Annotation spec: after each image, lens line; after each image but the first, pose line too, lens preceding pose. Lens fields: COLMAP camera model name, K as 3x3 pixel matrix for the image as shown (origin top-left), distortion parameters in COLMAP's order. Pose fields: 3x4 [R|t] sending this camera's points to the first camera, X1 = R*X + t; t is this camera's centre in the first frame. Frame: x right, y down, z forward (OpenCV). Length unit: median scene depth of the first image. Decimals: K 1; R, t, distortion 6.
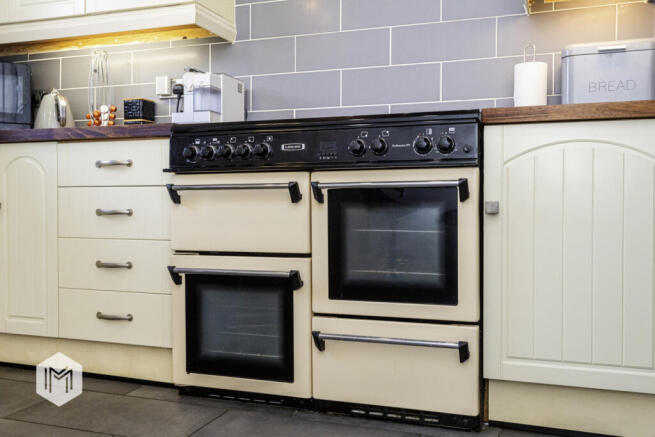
lens RADIAL K [[641.4, 0, 327.5], [0, 641.4, 218.5], [0, 0, 1]] dist [0.001850, 0.001568]
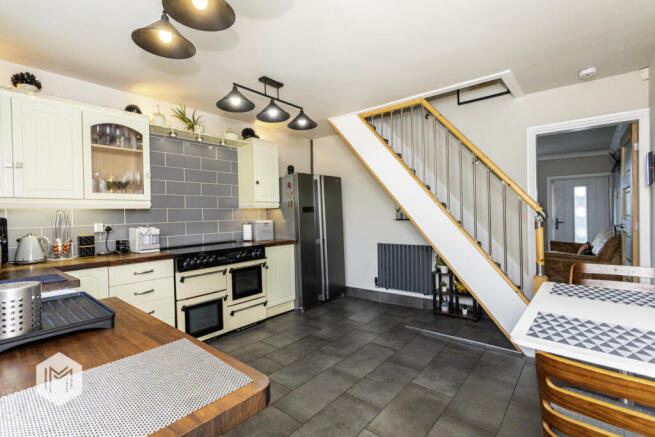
lens RADIAL K [[310.9, 0, 327.5], [0, 310.9, 218.5], [0, 0, 1]] dist [0.035459, 0.000635]
pose [[0.352966, -0.025164, 0.935298, -1.359205], [0.040256, 0.999121, 0.011689, -0.311051], [-0.934770, 0.033525, 0.353669, -0.095504]]
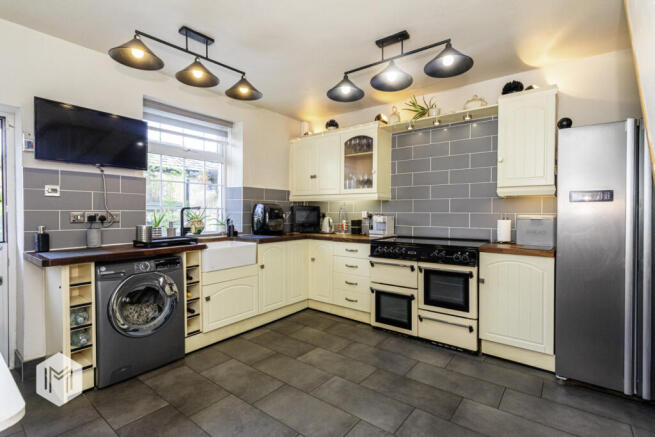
lens RADIAL K [[319.4, 0, 327.5], [0, 319.4, 218.5], [0, 0, 1]] dist [0.023078, 0.000218]
pose [[0.952244, 0.008519, -0.305219, 0.026383], [-0.008661, 0.999962, 0.000891, -0.269050], [0.305215, 0.001795, 0.952282, -0.560585]]
